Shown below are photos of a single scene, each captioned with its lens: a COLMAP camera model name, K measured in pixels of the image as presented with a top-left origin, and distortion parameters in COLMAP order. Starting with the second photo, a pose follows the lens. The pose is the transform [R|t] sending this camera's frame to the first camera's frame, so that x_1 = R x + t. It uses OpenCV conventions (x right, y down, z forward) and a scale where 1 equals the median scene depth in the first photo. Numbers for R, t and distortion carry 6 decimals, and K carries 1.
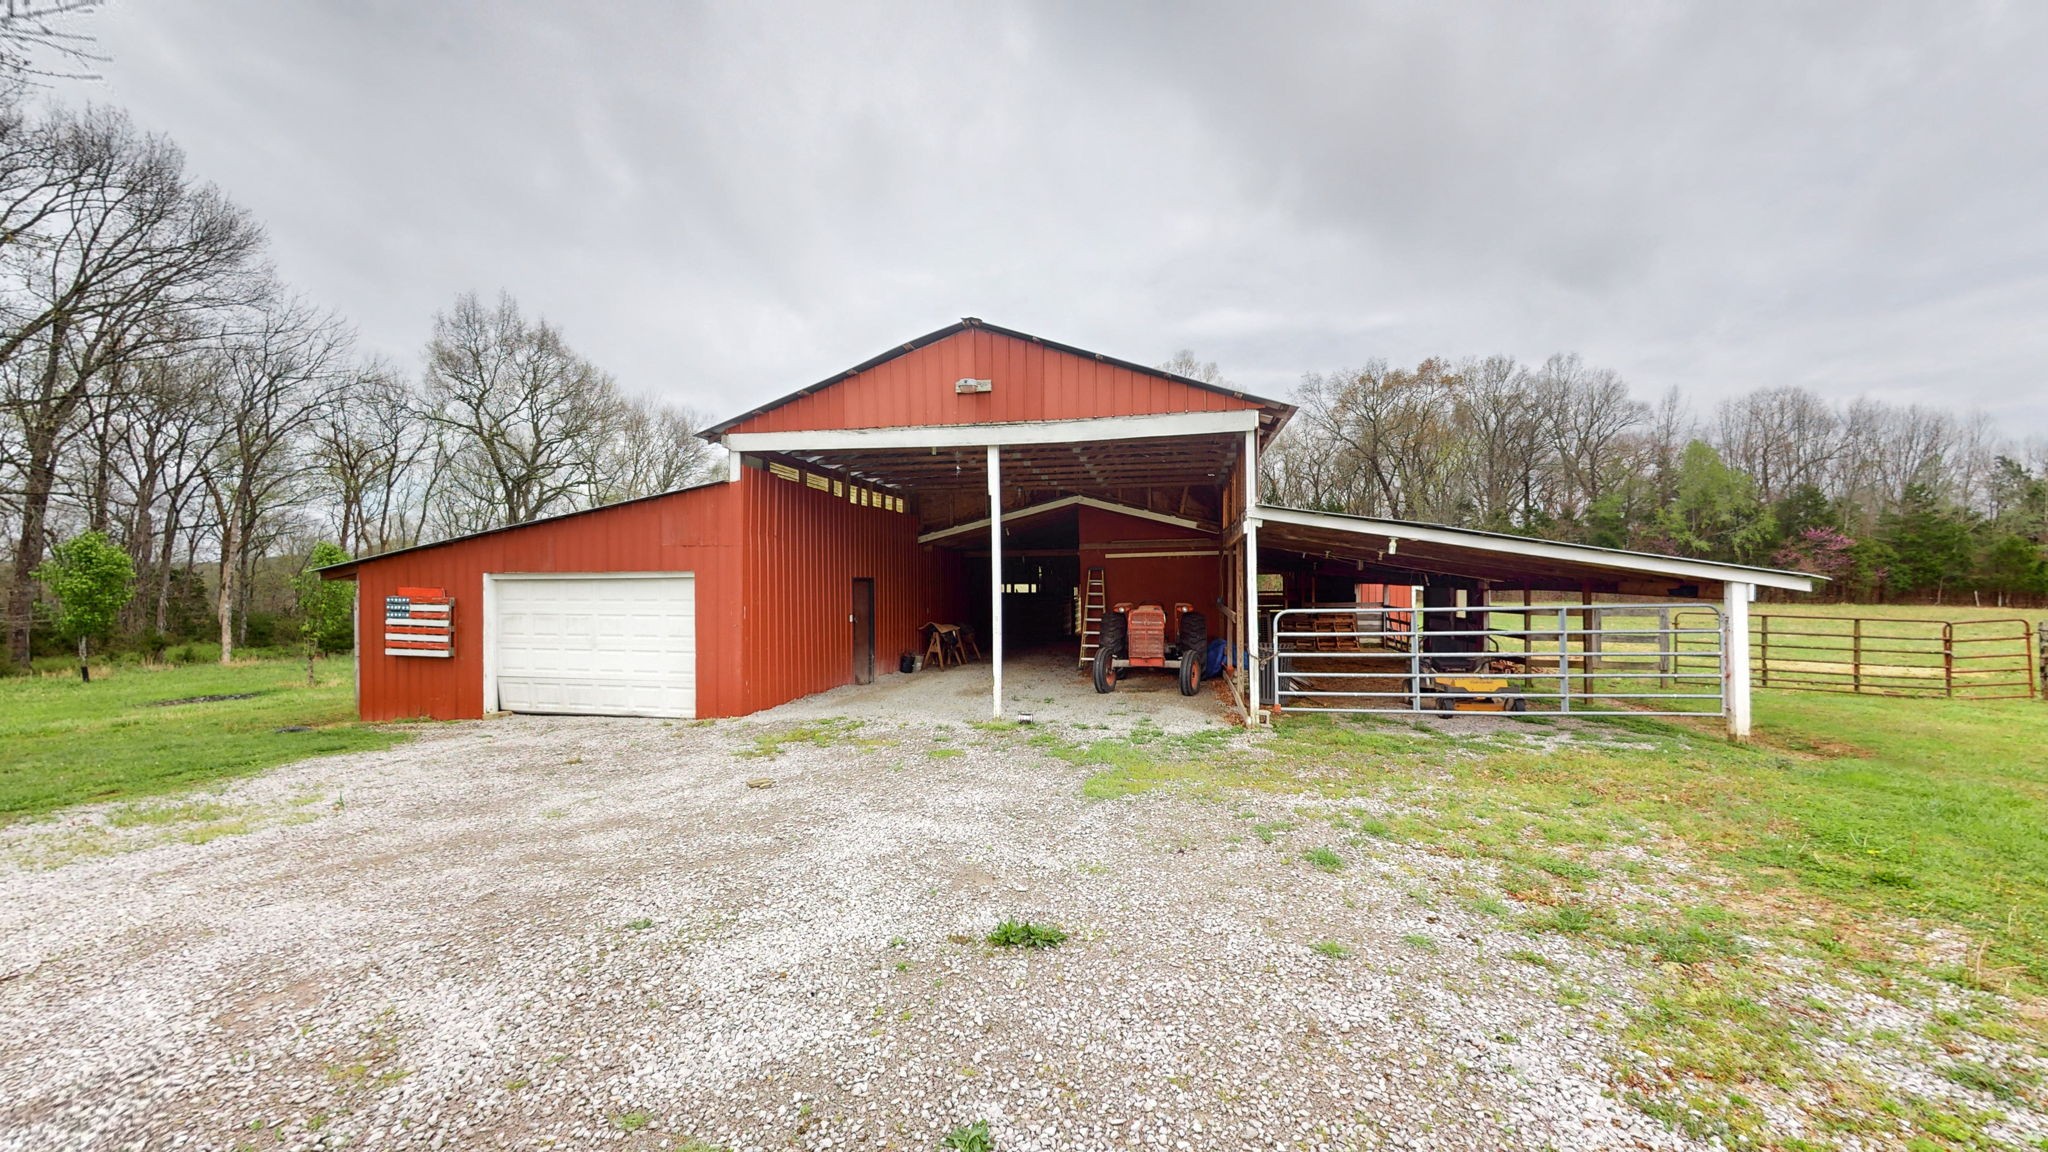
lens RADIAL K [[748.0, 0, 1027.0], [0, 748.0, 577.5], [0, 0, 1]] dist [0.000667, -0.000089]
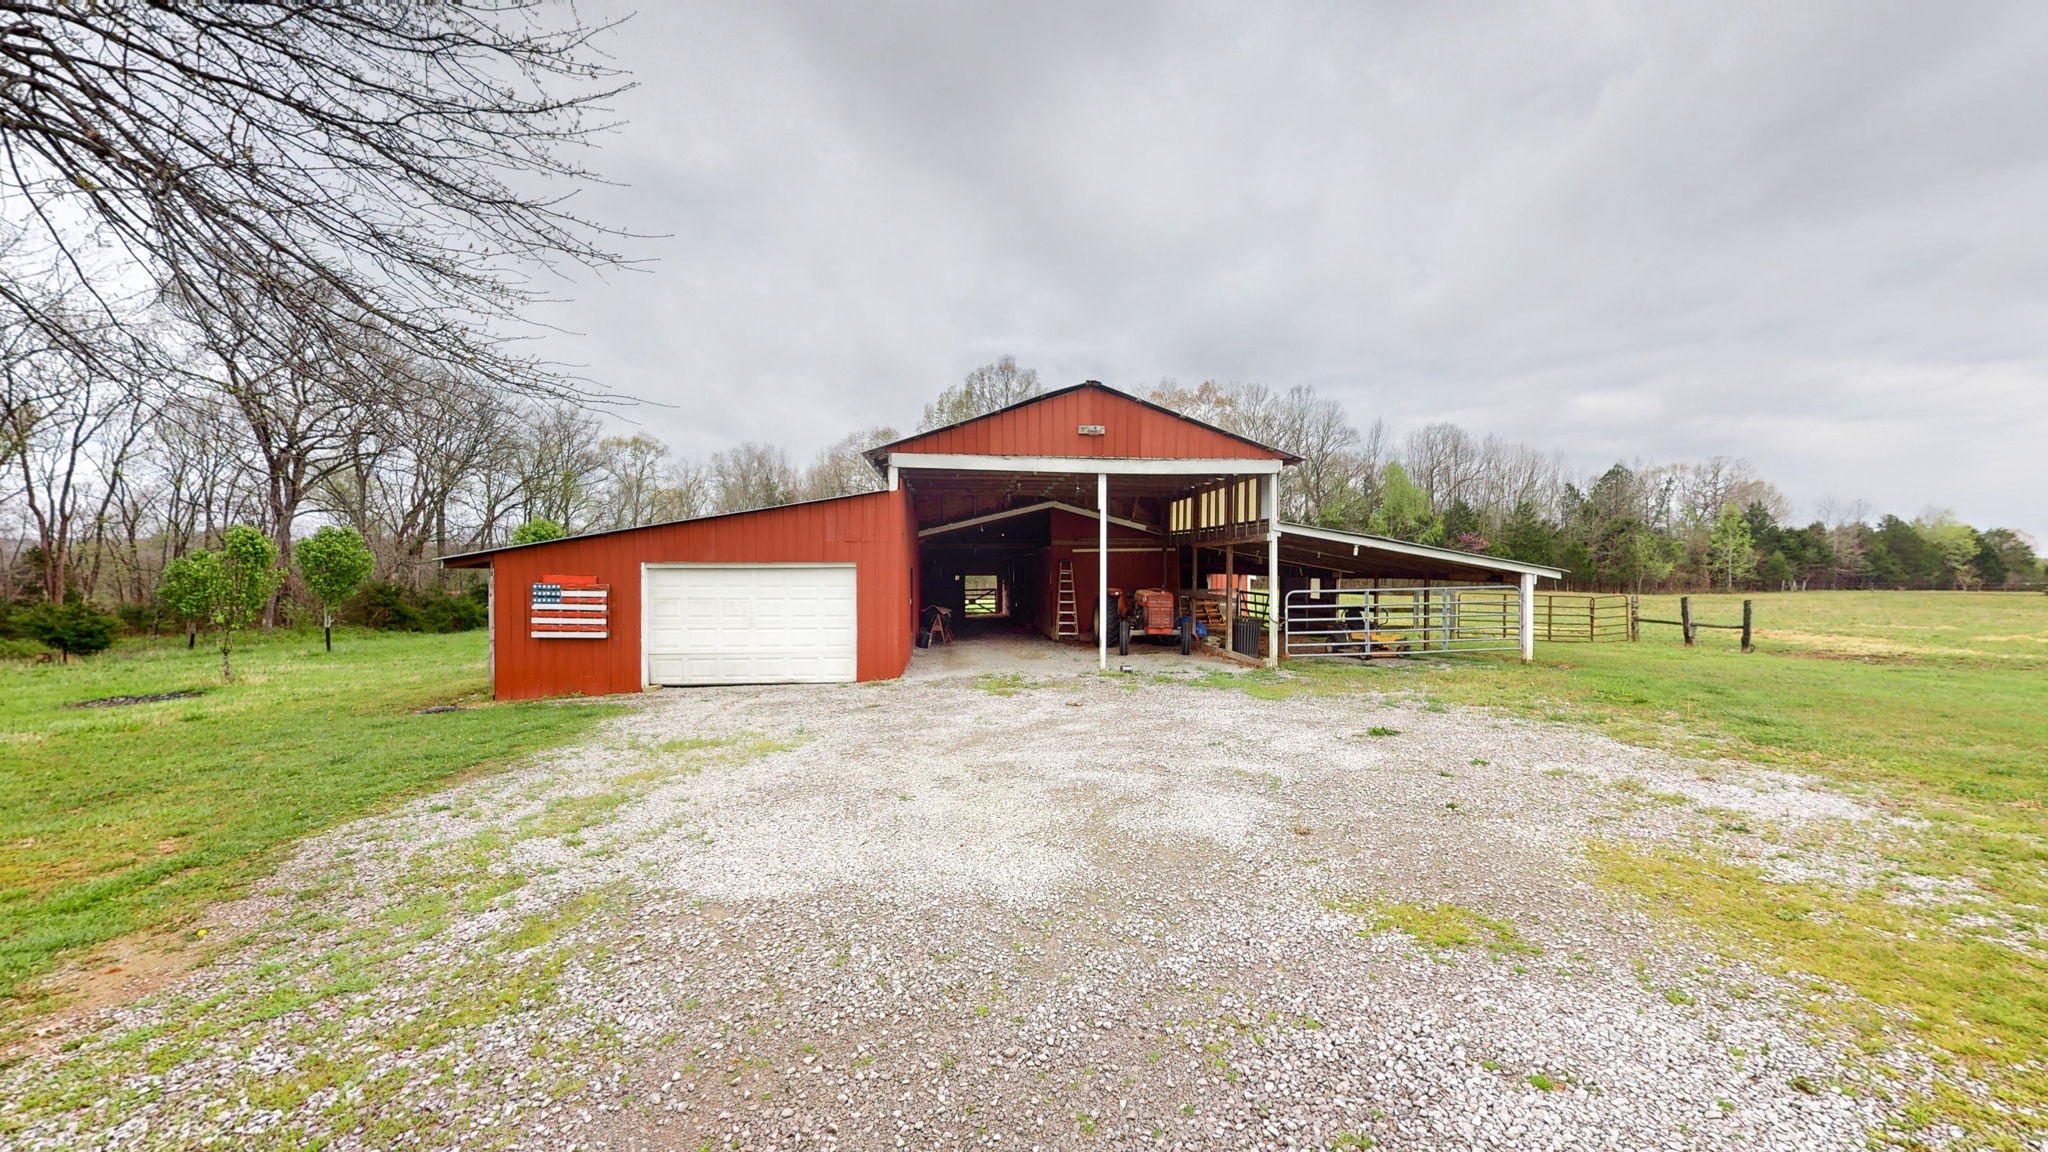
lens RADIAL K [[748.0, 0, 1027.0], [0, 748.0, 577.5], [0, 0, 1]] dist [0.000667, -0.000089]
pose [[0.954821, 0.001060, 0.297181, -0.504565], [-0.005472, 0.999887, 0.014013, -0.002091], [-0.297133, -0.015006, 0.954718, -0.241669]]
